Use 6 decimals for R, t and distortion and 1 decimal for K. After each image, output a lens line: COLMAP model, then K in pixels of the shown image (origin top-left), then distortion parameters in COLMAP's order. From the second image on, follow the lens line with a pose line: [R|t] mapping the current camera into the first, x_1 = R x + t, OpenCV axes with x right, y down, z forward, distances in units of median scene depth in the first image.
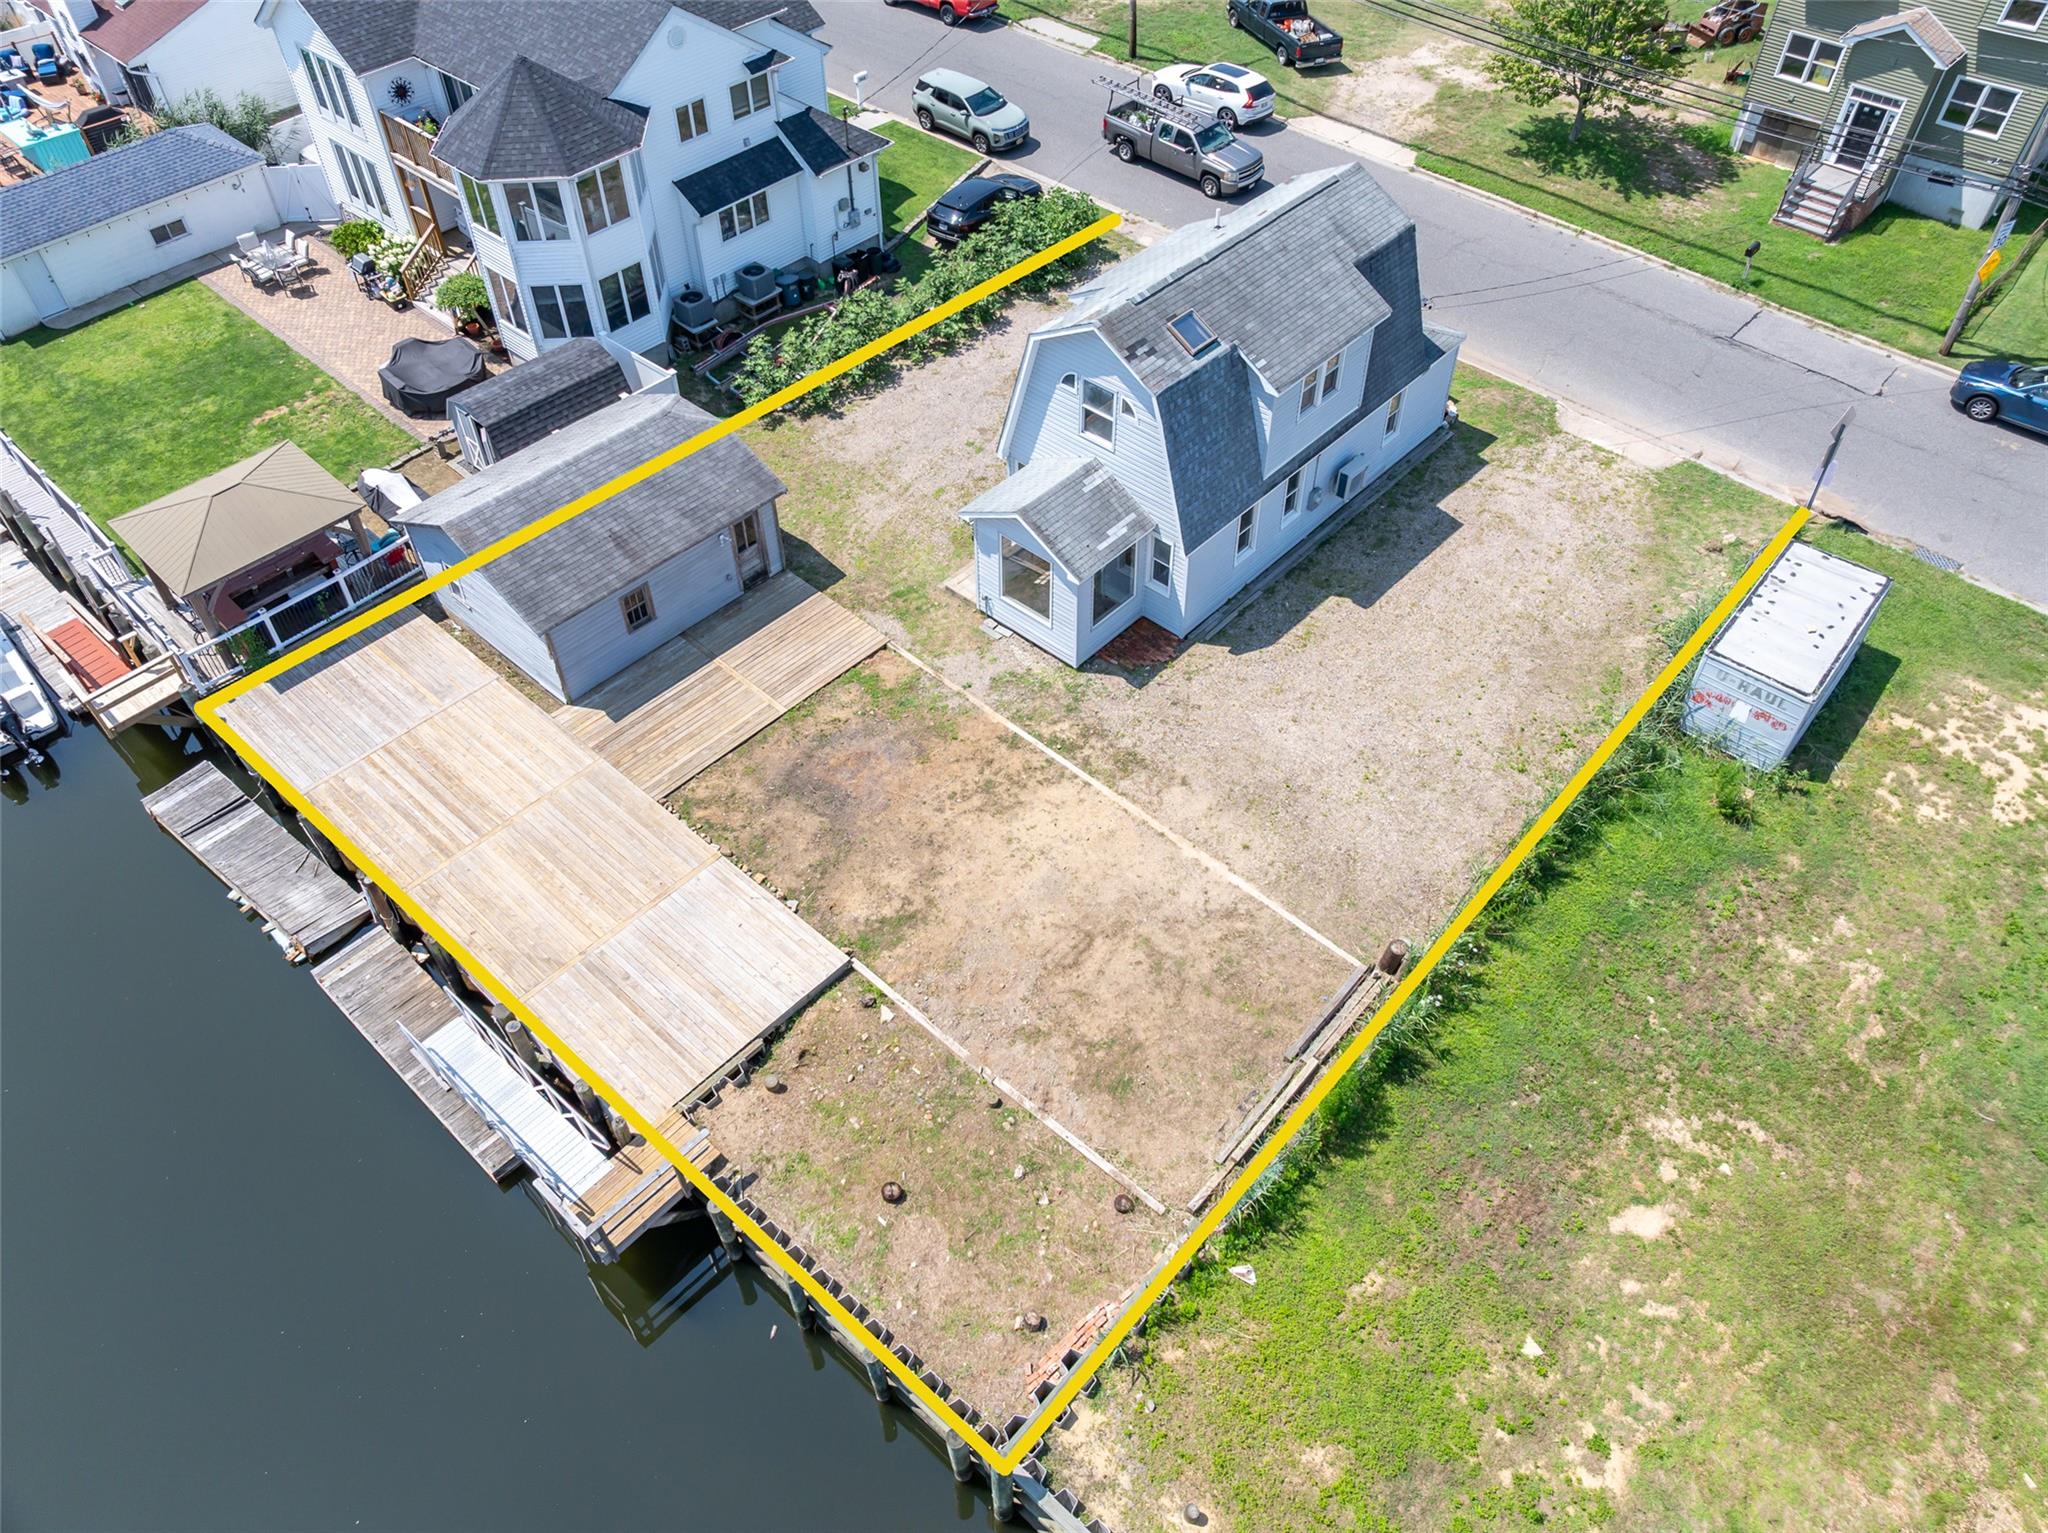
lens RADIAL K [[1441.4, 0, 1032.8], [0, 1441.4, 760.2], [0, 0, 1]] dist [-0.031740, -0.003544]
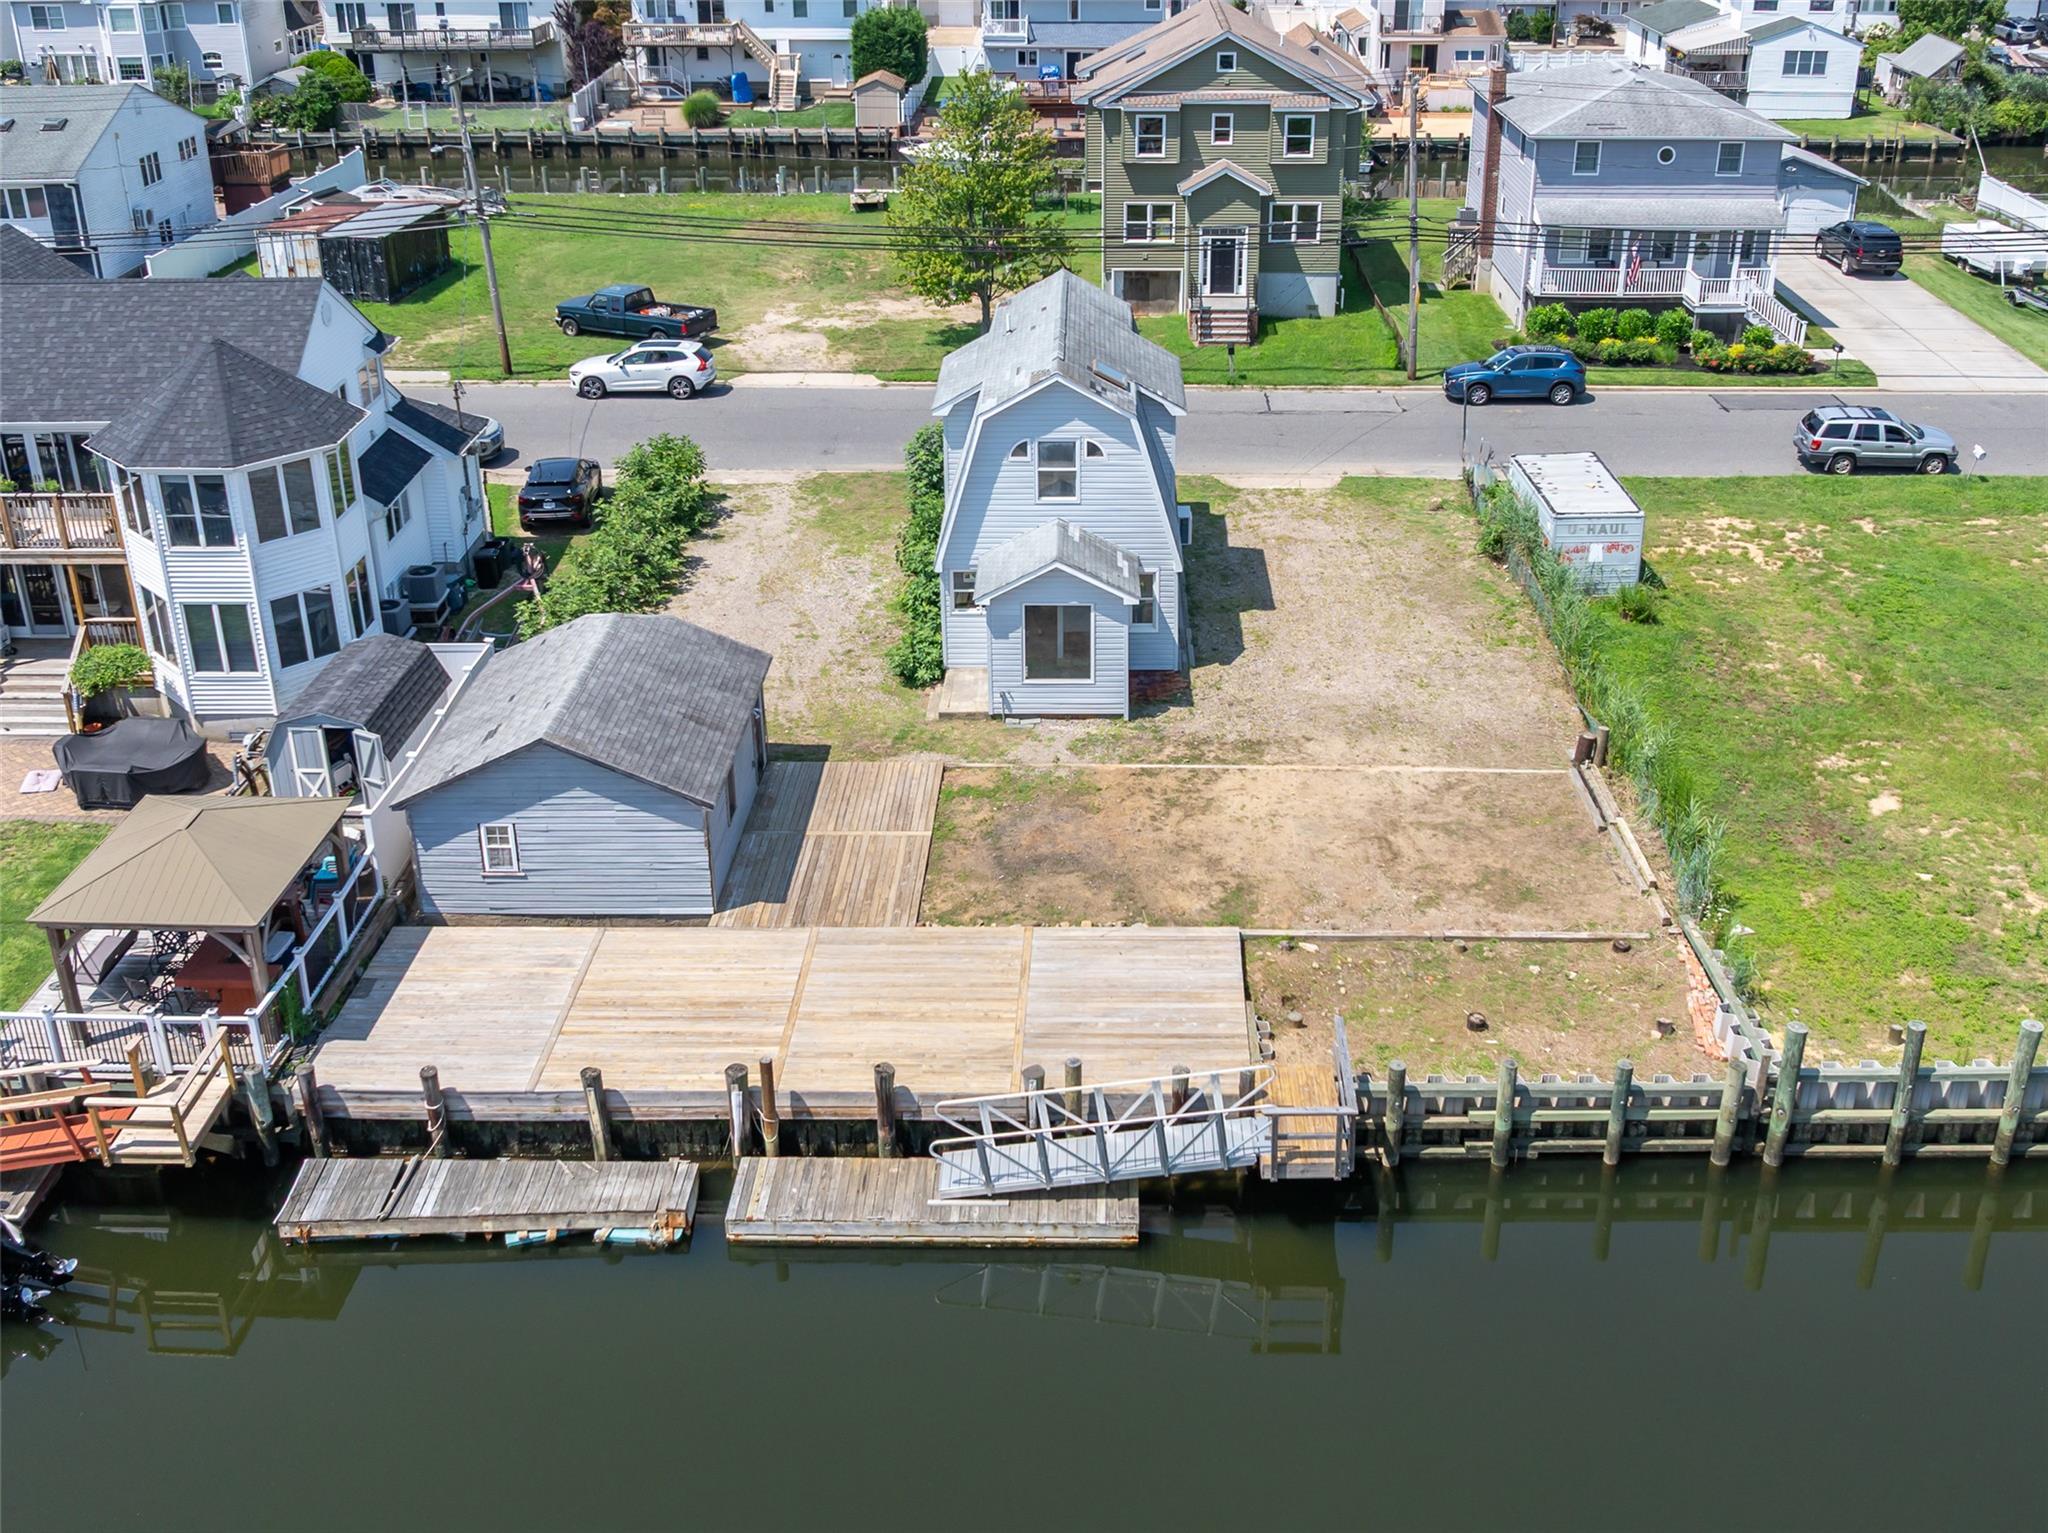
lens RADIAL K [[2051.2, 0, 1081.6], [0, 2051.2, 696.5], [0, 0, 1]] dist [-0.011629, -0.073370]
pose [[0.749265, -0.279304, 0.600492, -0.795606], [0.489612, 0.844180, -0.218265, 0.206389], [-0.445961, 0.457547, 0.769266, -0.061634]]
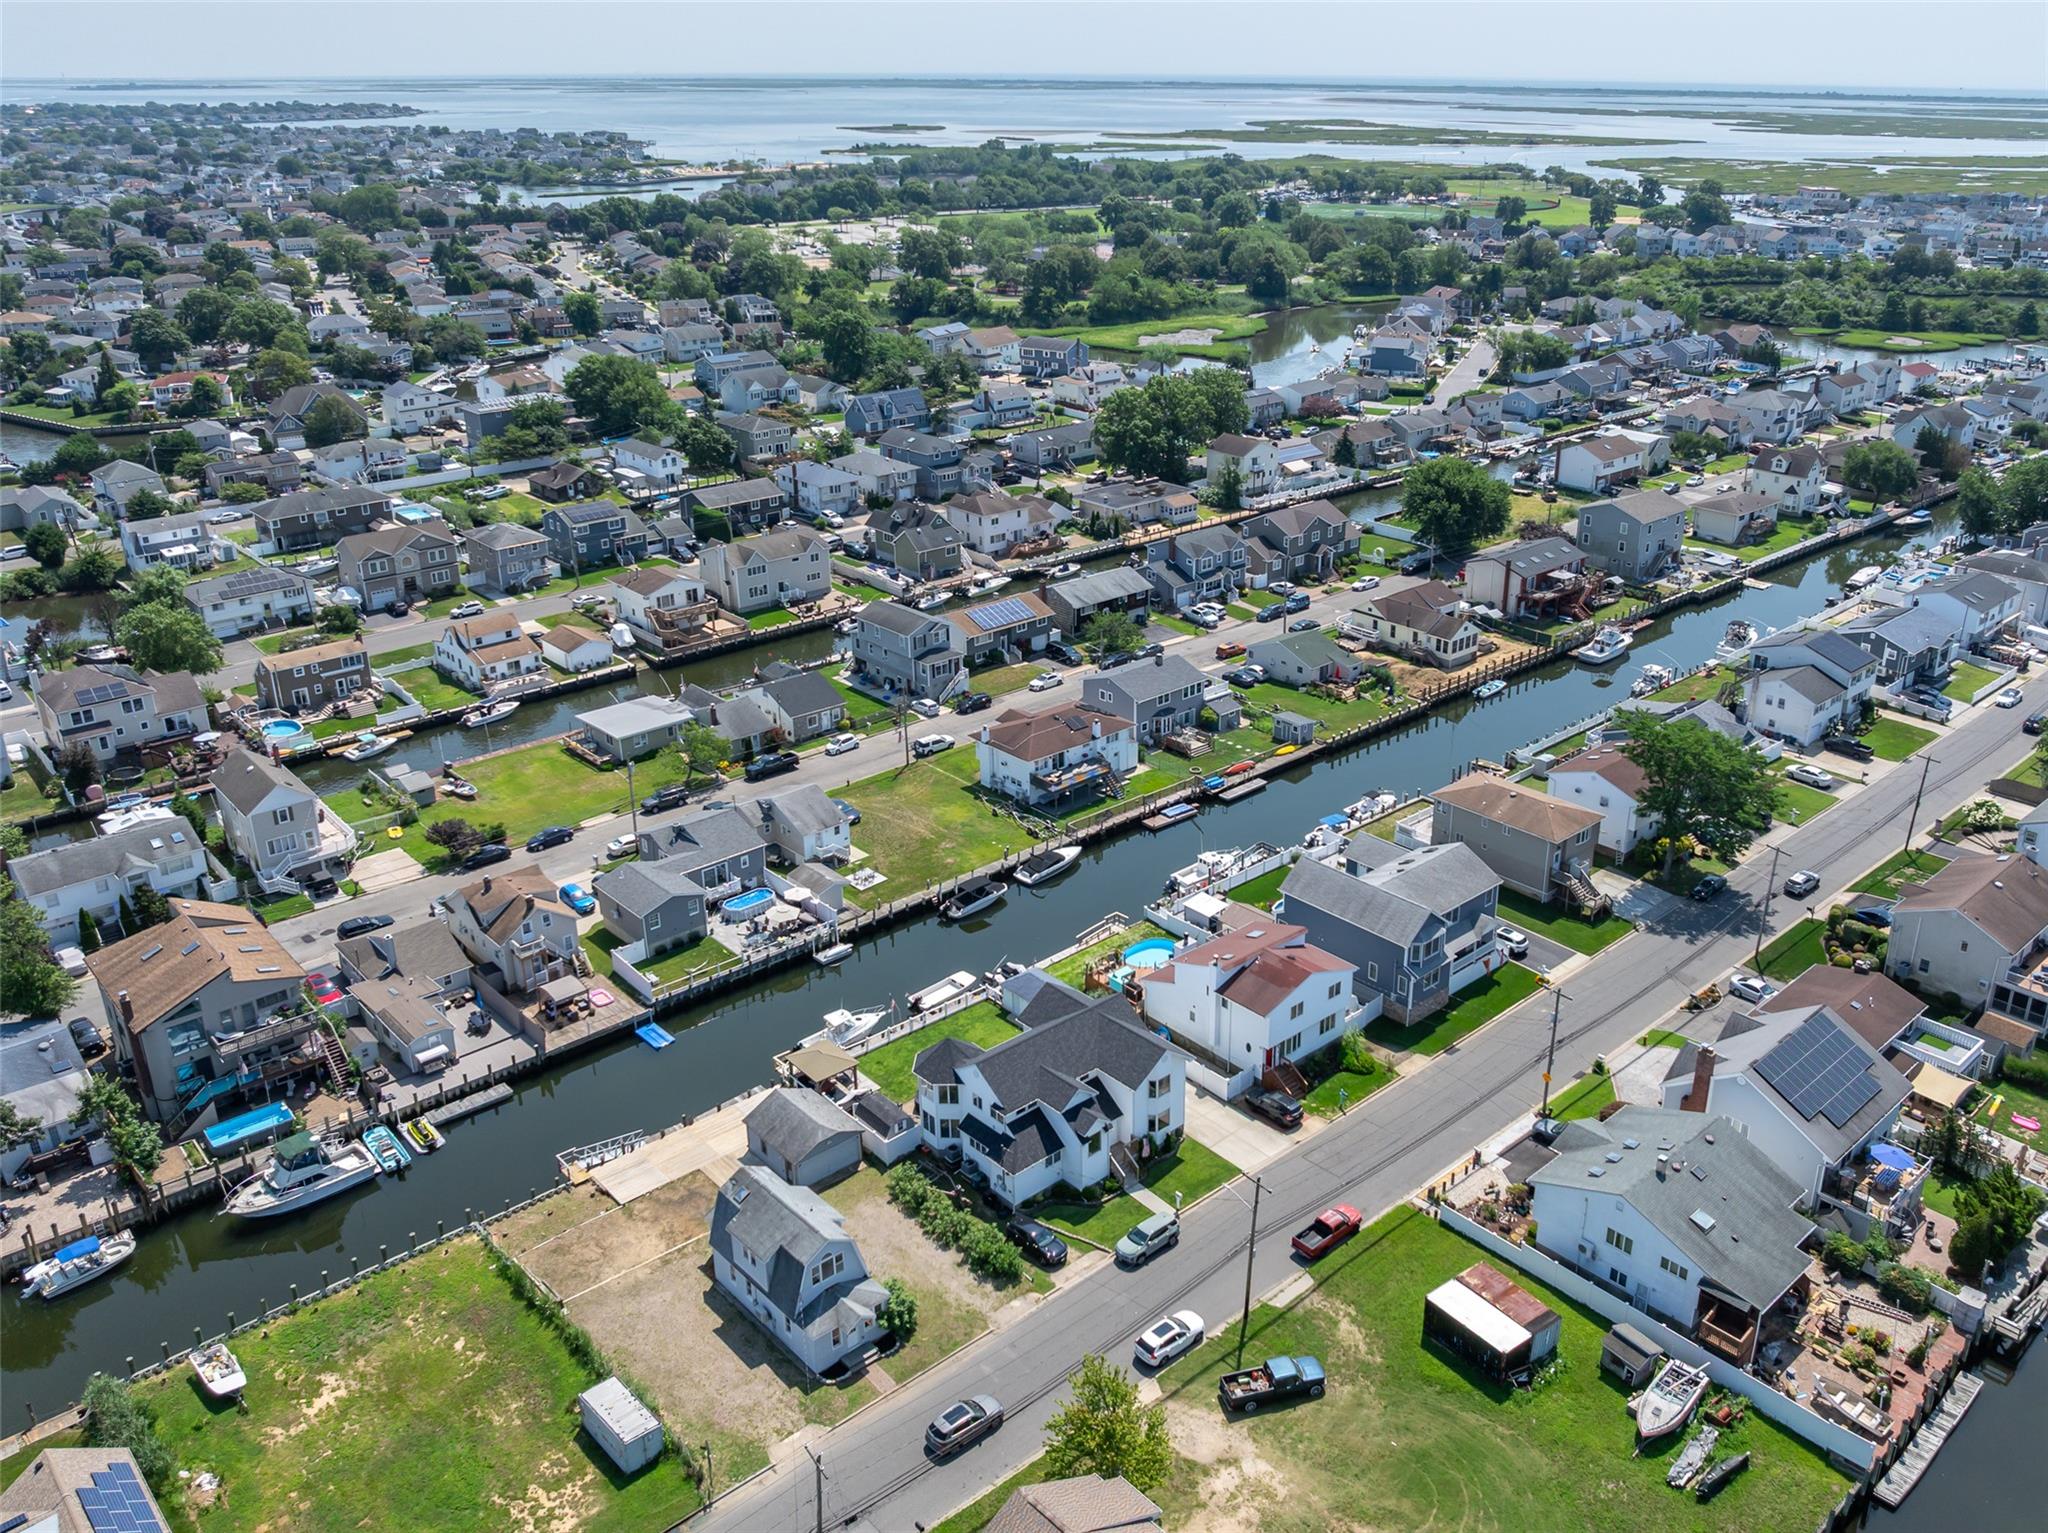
lens RADIAL K [[1679.4, 0, 1133.9], [0, 1679.4, 705.0], [0, 0, 1]] dist [-0.043789, 0.001066]
pose [[-0.080223, 0.356704, -0.930767, 2.567991], [-0.738022, 0.606389, 0.296001, -2.242297], [0.669991, 0.710672, 0.214609, 0.068274]]
